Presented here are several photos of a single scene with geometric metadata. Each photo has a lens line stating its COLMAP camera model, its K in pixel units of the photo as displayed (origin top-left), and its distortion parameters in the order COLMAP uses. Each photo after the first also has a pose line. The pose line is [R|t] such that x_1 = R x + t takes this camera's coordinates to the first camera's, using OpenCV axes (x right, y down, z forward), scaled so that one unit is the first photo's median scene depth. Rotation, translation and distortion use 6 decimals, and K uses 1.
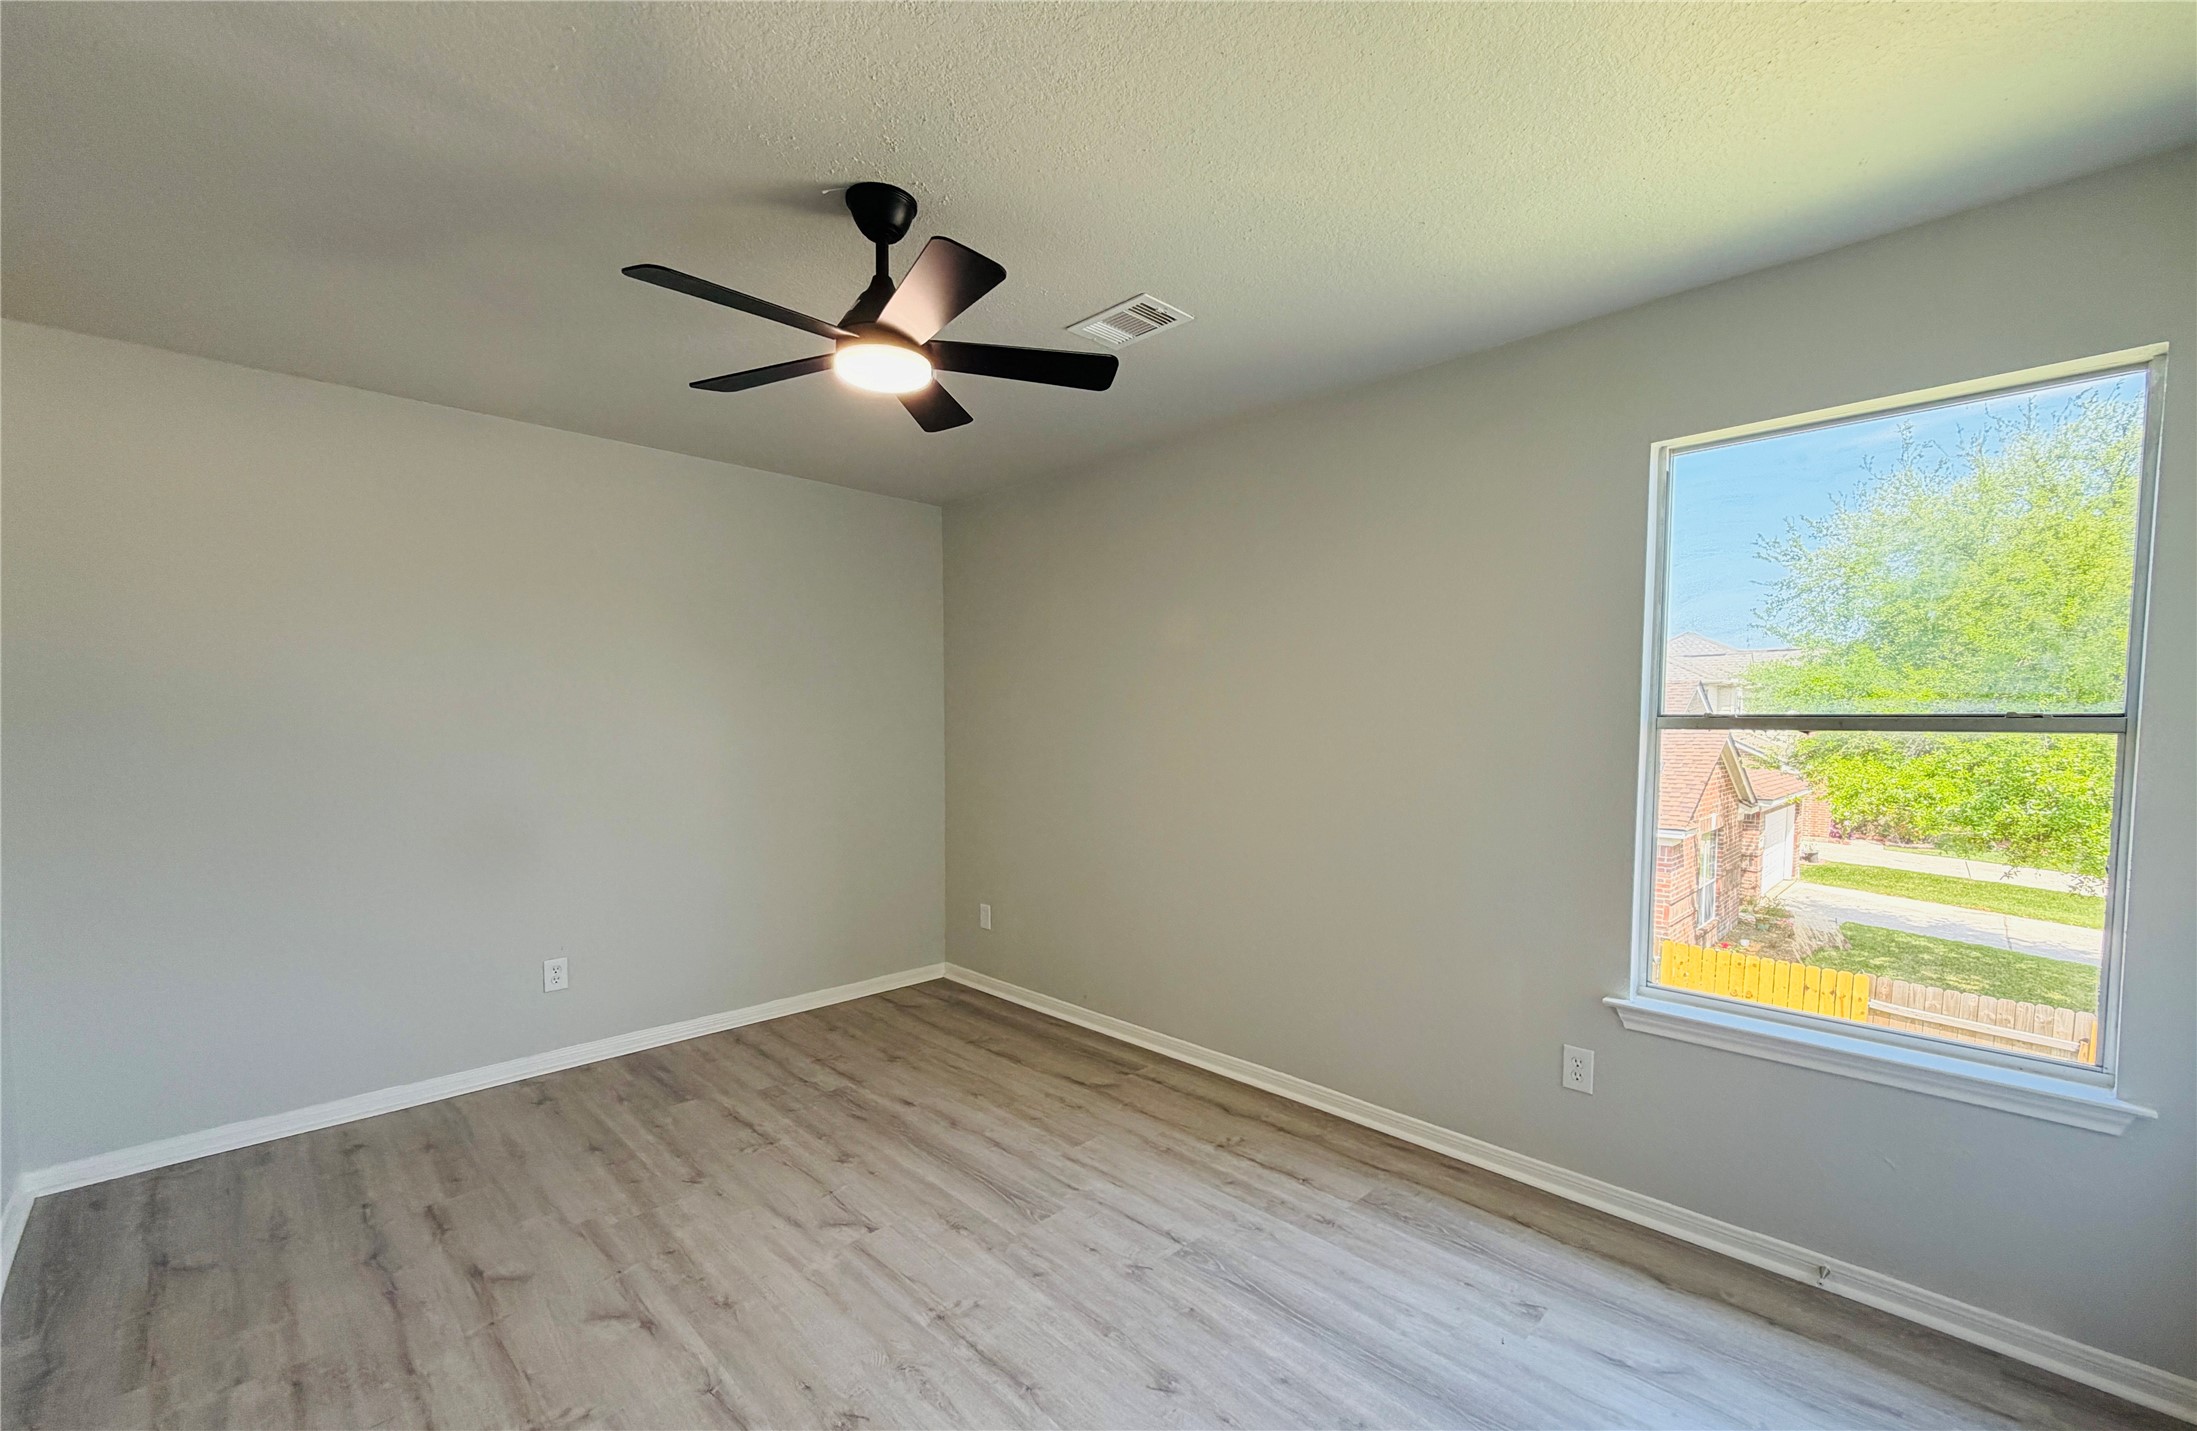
lens RADIAL K [[872.9, 0, 1109.0], [0, 872.9, 766.9], [0, 0, 1]] dist [-0.001483, -0.000201]
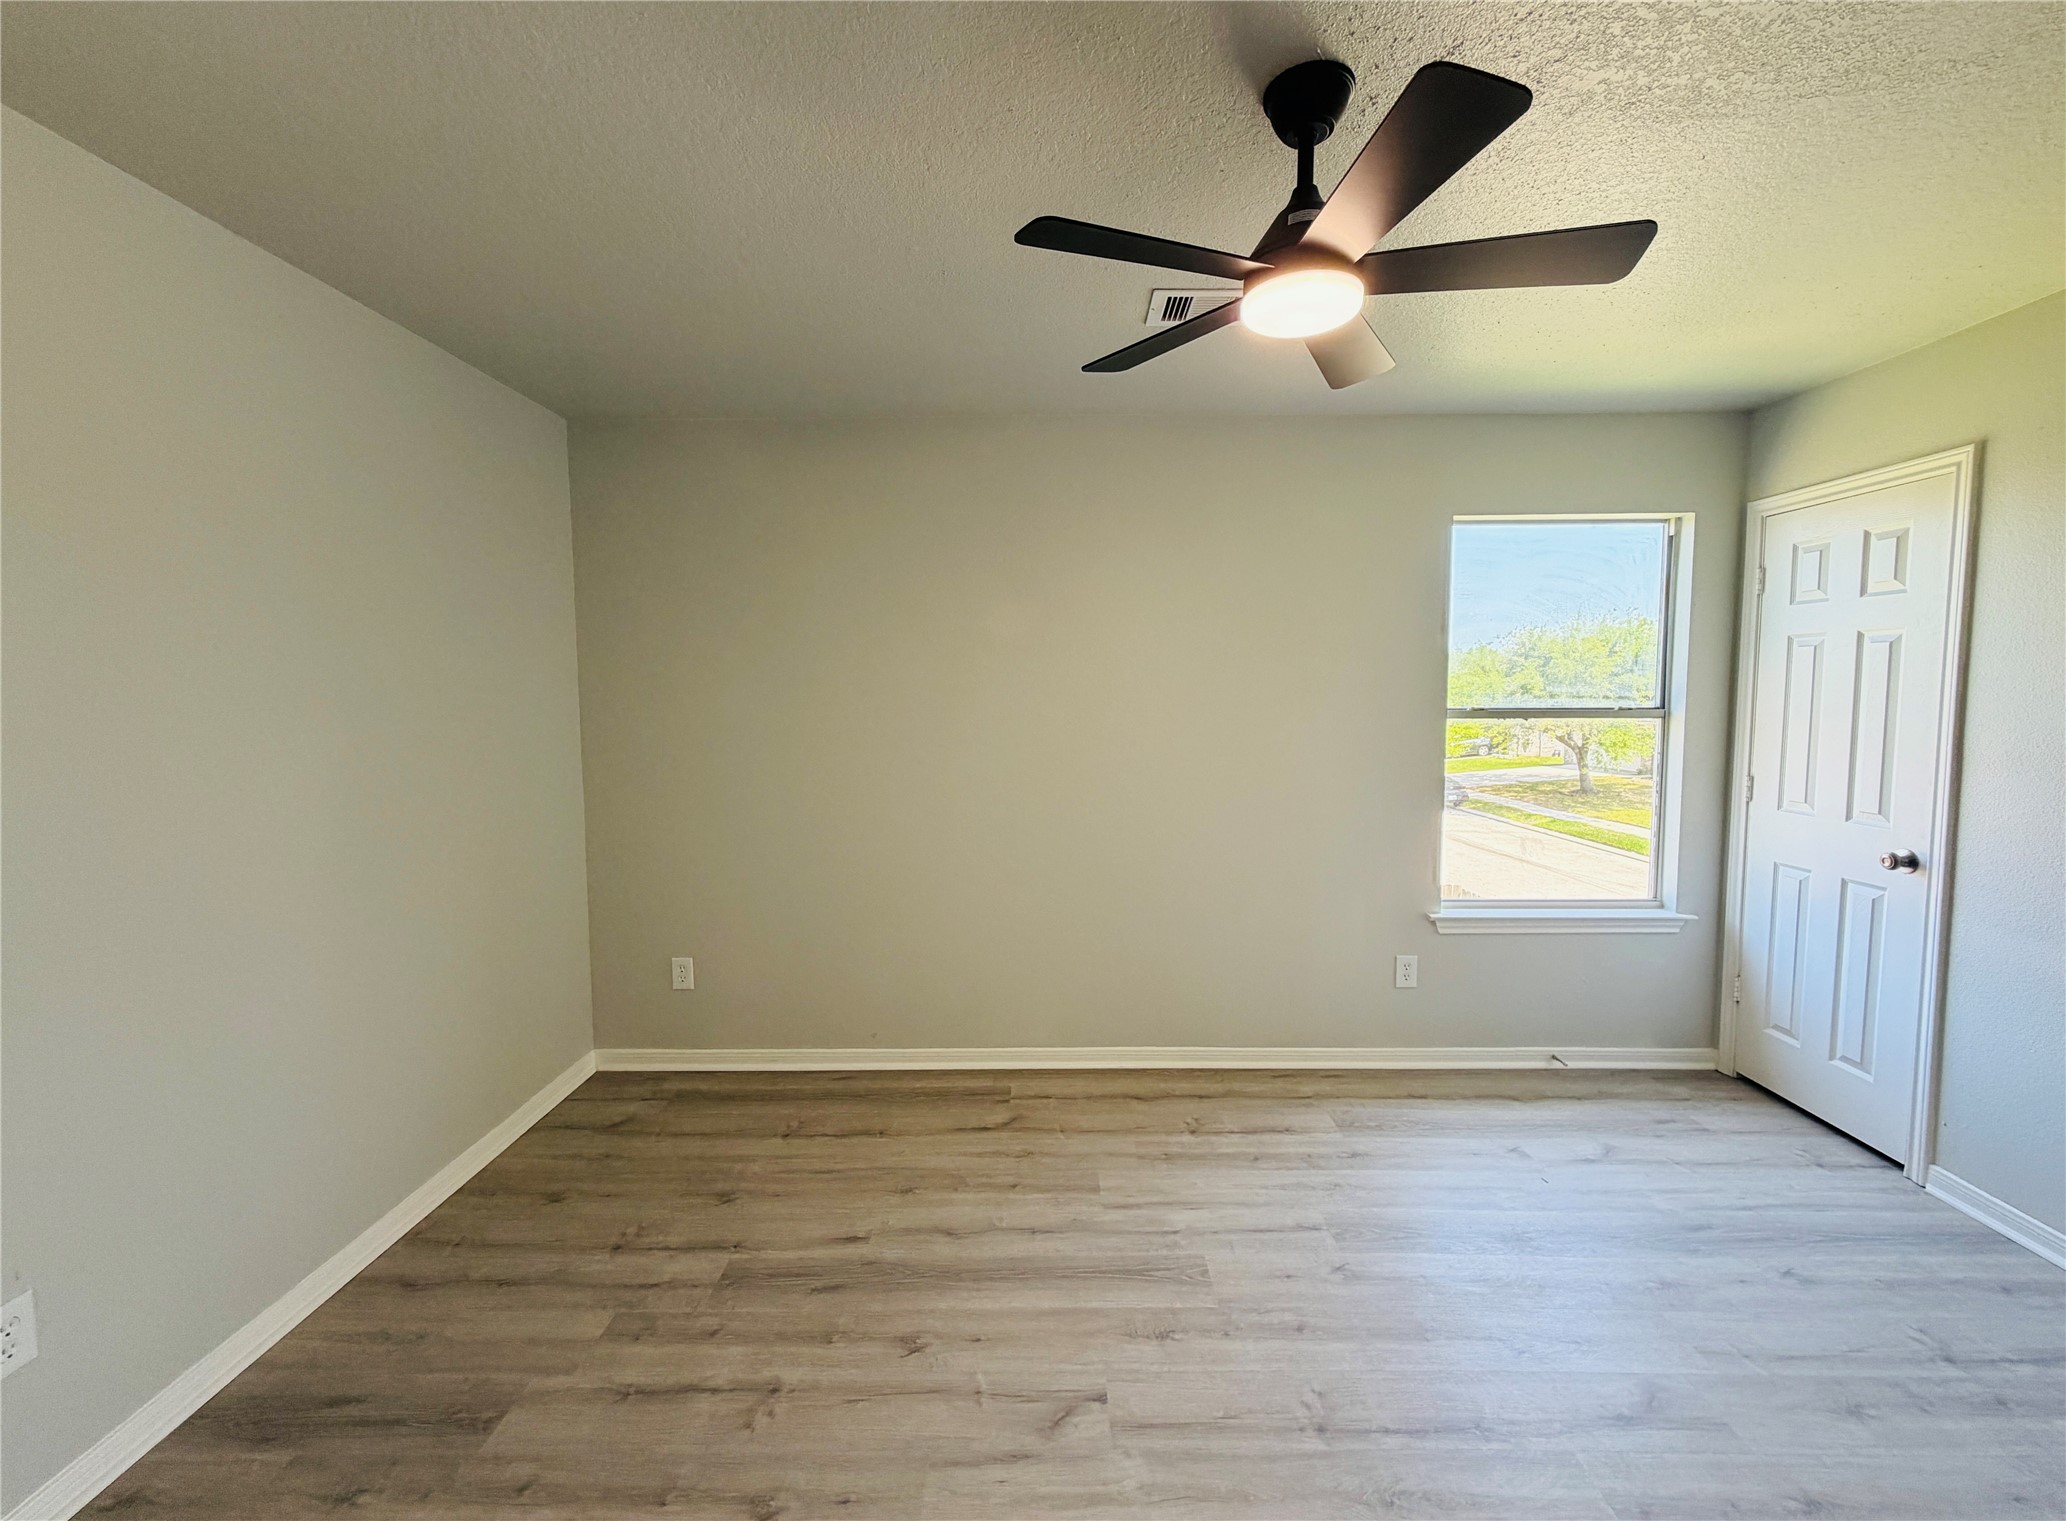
lens RADIAL K [[823.1, 0, 1028.6], [0, 823.1, 743.8], [0, 0, 1]] dist [0.000040, -0.000145]
pose [[0.720676, -0.053143, 0.691232, -0.733528], [0.043666, 0.998558, 0.031244, -0.069221], [-0.691896, 0.007666, 0.721957, 0.475900]]
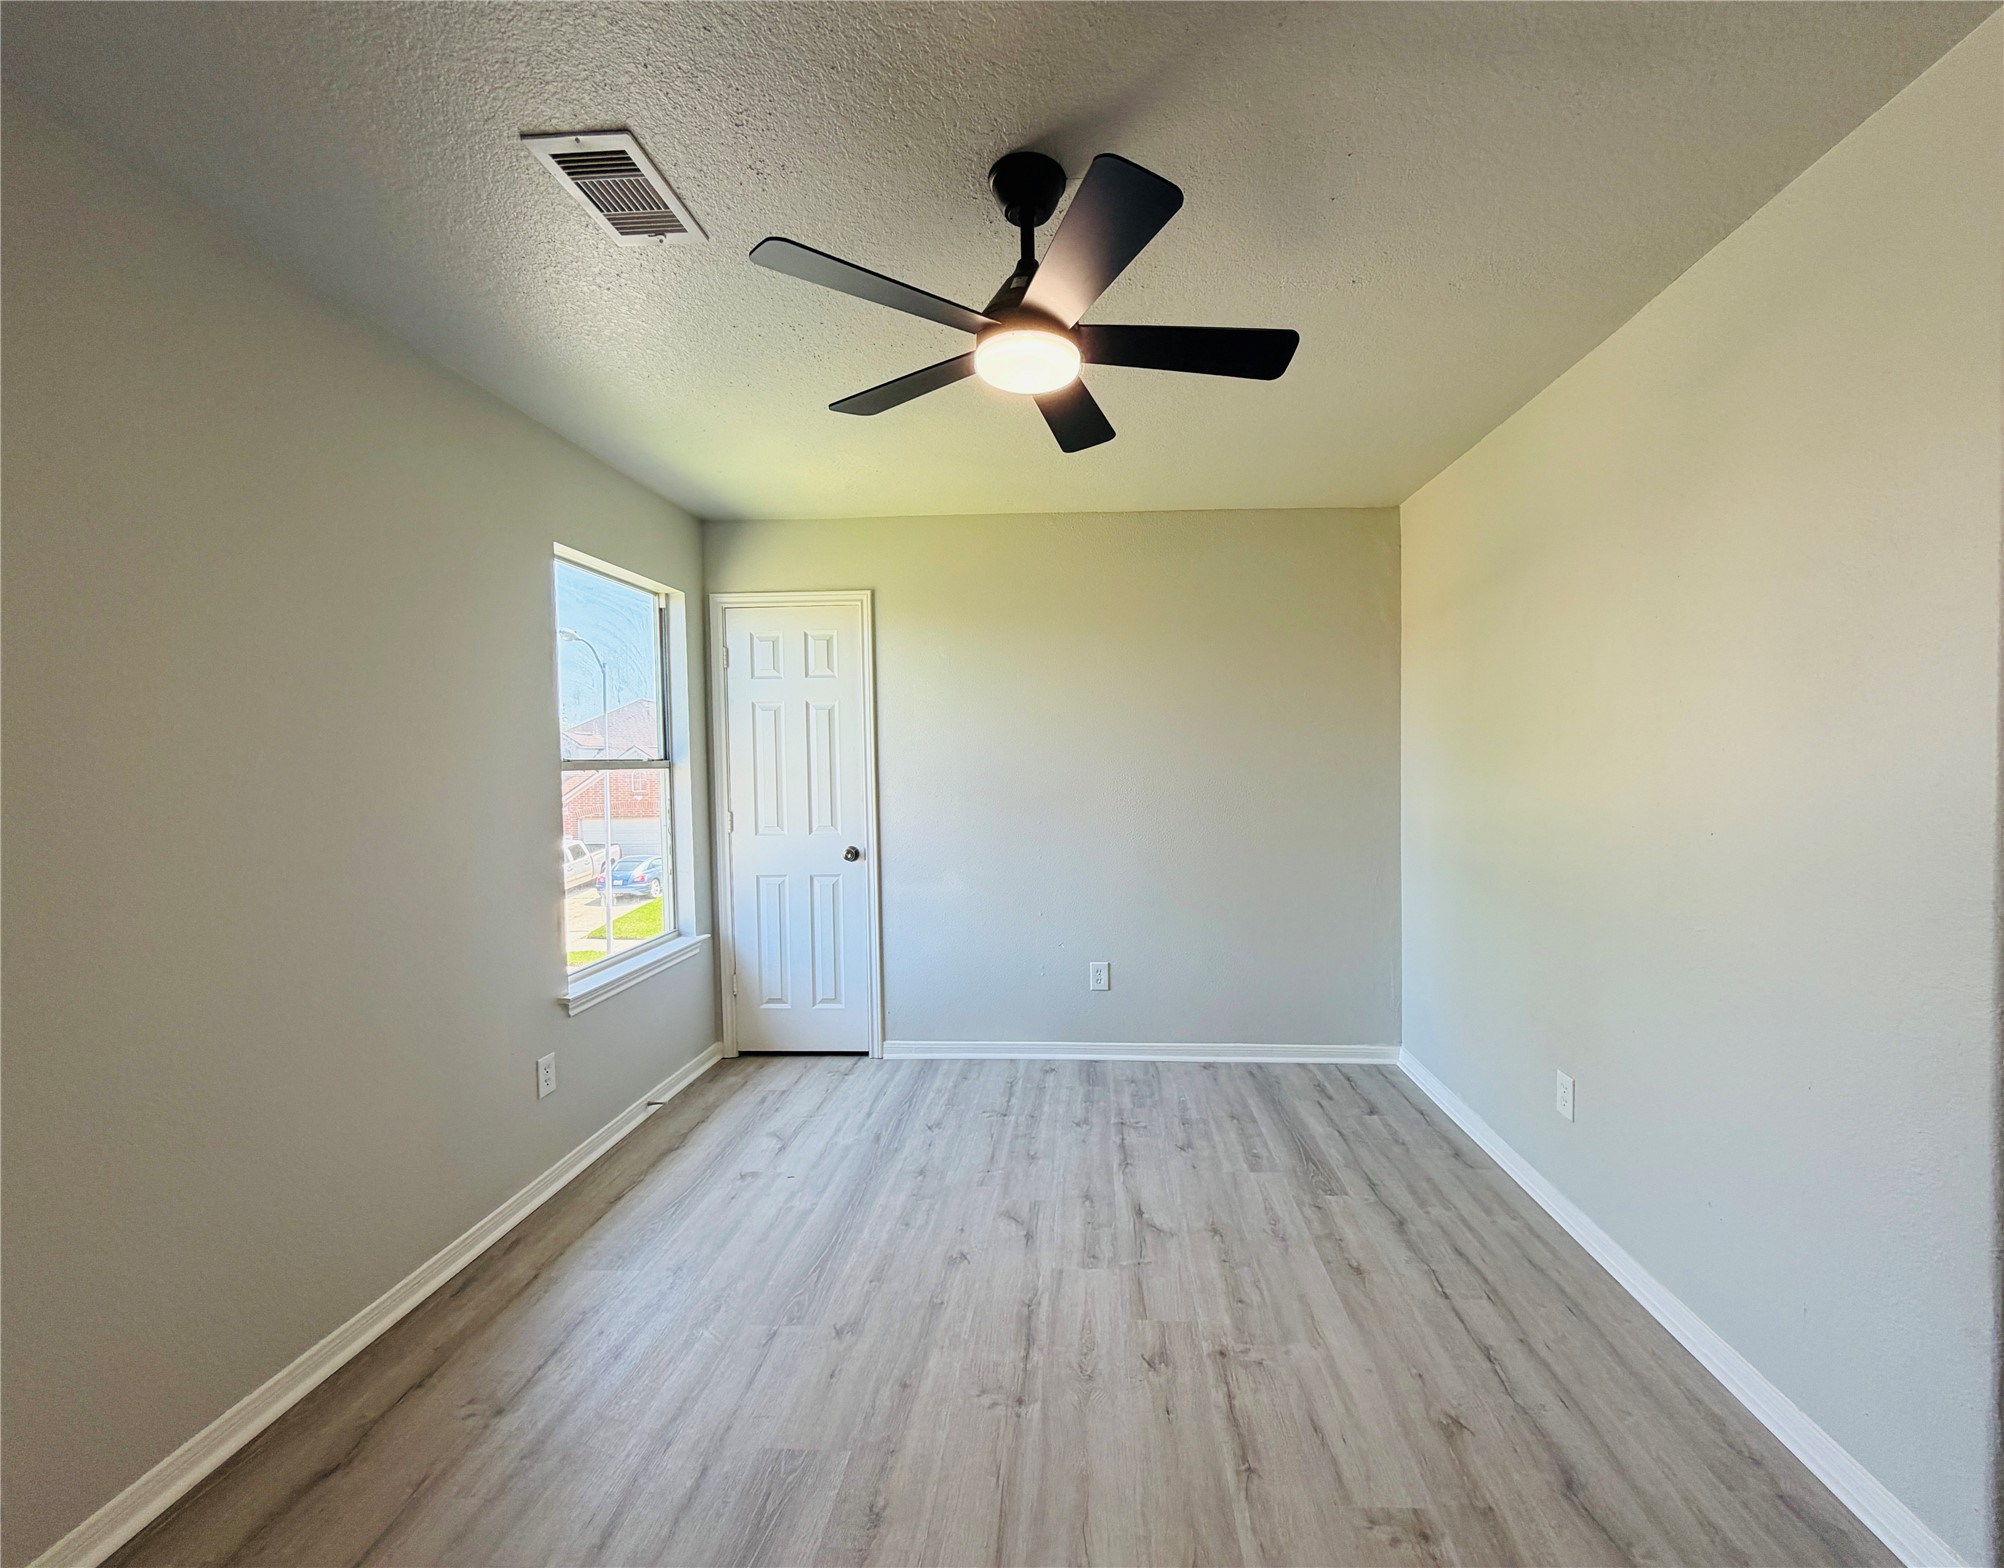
lens RADIAL K [[841.4, 0, 1053.9], [0, 841.4, 783.2], [0, 0, 1]] dist [0.000130, 0.000279]
pose [[-0.674630, -0.017252, 0.737955, -0.684144], [0.050497, 0.996306, 0.069455, -0.068633], [-0.736427, 0.084121, -0.671267, 1.196799]]
